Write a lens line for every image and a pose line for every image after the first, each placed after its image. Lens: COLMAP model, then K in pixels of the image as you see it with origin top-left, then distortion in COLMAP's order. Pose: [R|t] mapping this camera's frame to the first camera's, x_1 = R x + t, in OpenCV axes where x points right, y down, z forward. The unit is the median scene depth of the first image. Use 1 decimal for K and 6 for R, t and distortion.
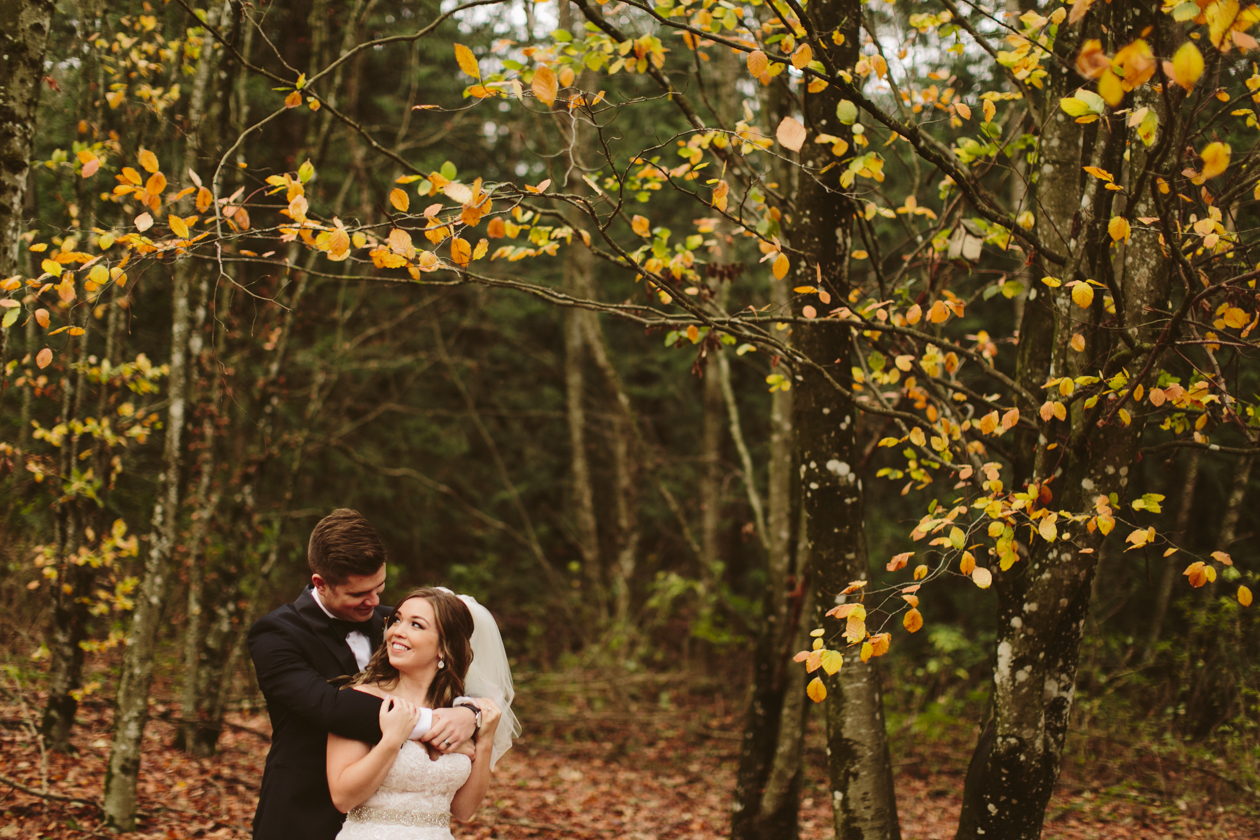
lens RADIAL K [[1810.4, 0, 630.0], [0, 1810.4, 420.0], [0, 0, 1]] dist [-0.136943, 0.221622]
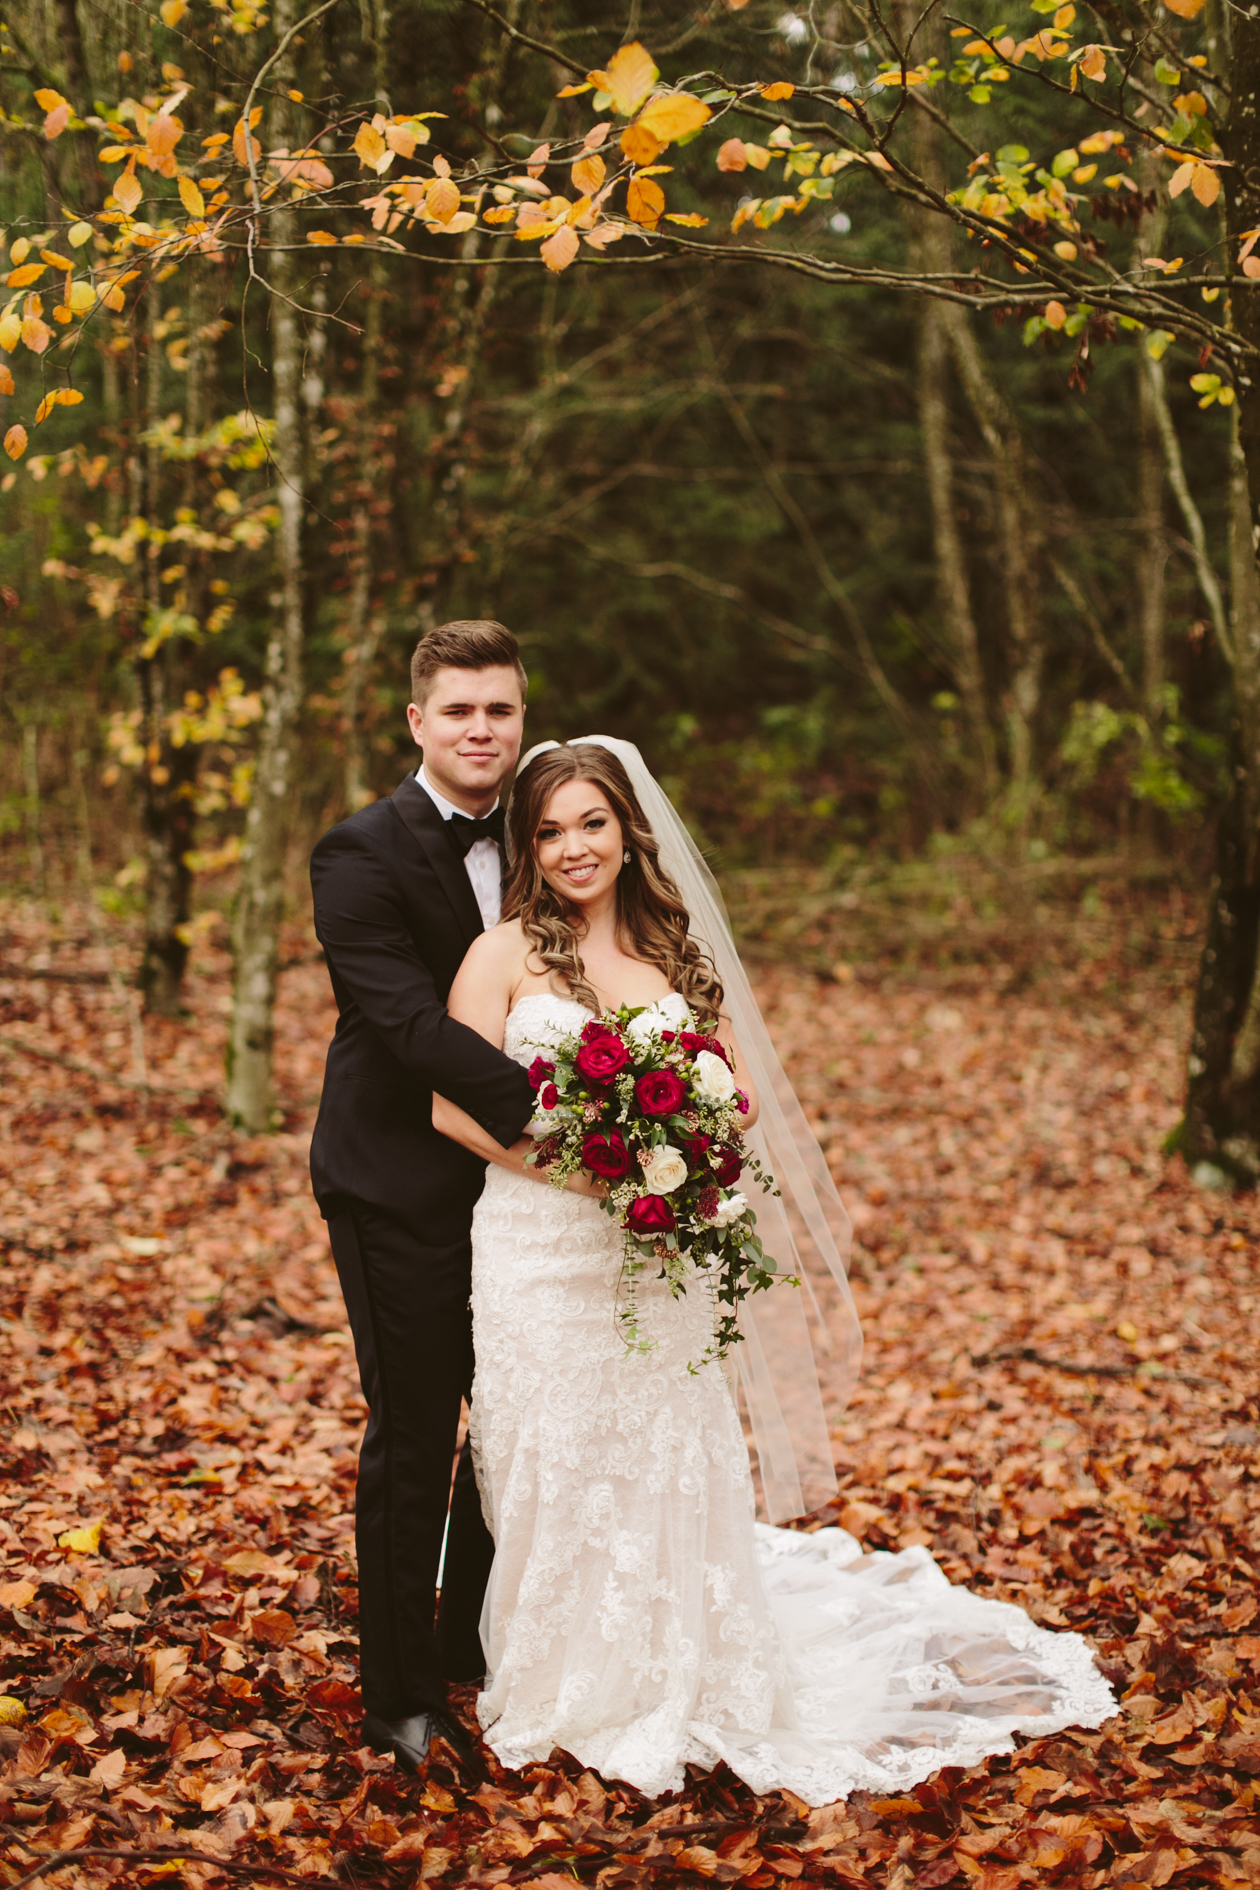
lens RADIAL K [[2715.6, 0, 630.0], [0, 2715.6, 945.0], [0, 0, 1]] dist [-0.136943, 0.221622]
pose [[0.987184, -0.033051, -0.156129, 0.011644], [0.058987, 0.984606, 0.164536, 0.001026], [0.148287, -0.171636, 0.973936, 0.032637]]
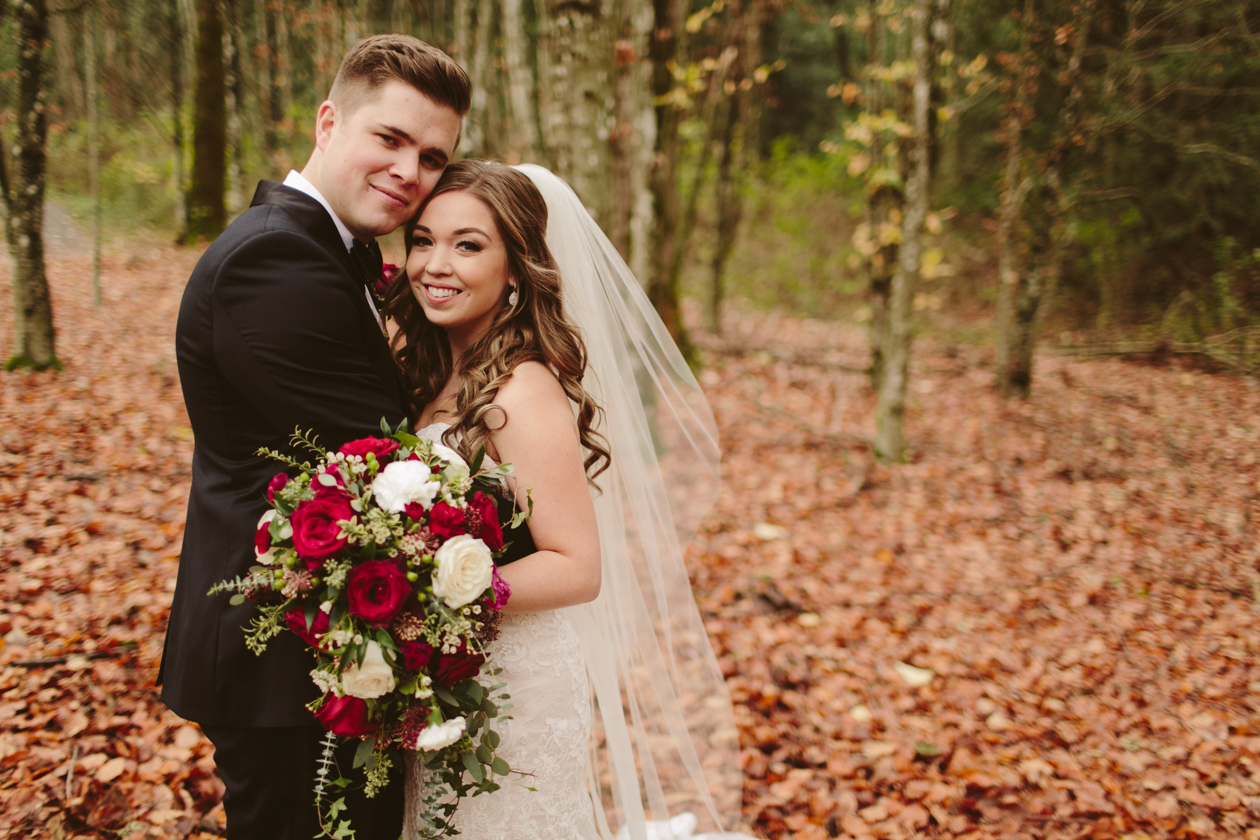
lens RADIAL K [[1202.8, 0, 630.0], [0, 1202.8, 420.0], [0, 0, 1]] dist [-0.102733, 0.105398]
pose [[0.803048, 0.040571, -0.594531, 0.034279], [0.088081, 0.978640, 0.185756, 0.030861], [0.589369, -0.201538, 0.782322, 0.220438]]
